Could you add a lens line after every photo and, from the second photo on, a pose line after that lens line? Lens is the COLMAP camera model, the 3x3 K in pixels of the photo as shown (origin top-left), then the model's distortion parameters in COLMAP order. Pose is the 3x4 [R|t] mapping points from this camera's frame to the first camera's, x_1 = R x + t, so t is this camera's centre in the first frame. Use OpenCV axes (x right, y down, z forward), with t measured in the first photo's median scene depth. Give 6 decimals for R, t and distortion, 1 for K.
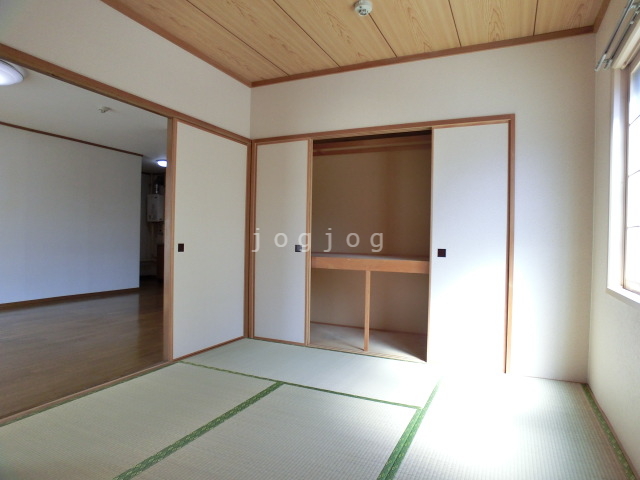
lens RADIAL K [[412.2, 0, 320.0], [0, 412.2, 240.0], [0, 0, 1]] dist [-0.005649, -0.002196]
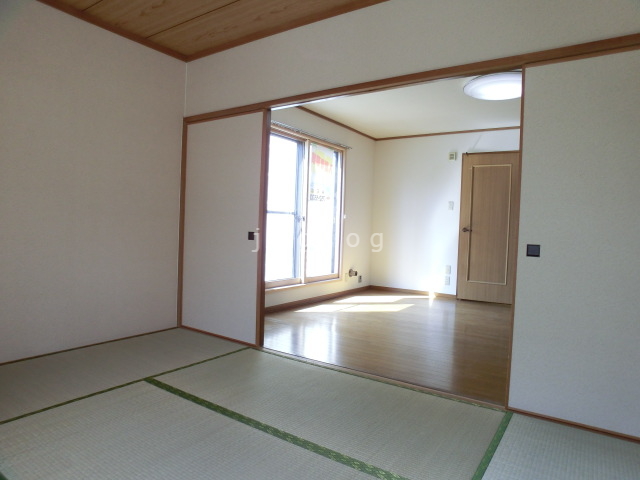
lens RADIAL K [[412.2, 0, 320.0], [0, 412.2, 240.0], [0, 0, 1]] dist [-0.005649, -0.002196]
pose [[-0.142956, 0.012502, -0.989650, 0.603390], [-0.044945, 0.998807, 0.019110, 0.007119], [0.988708, 0.047212, -0.142223, 1.189589]]
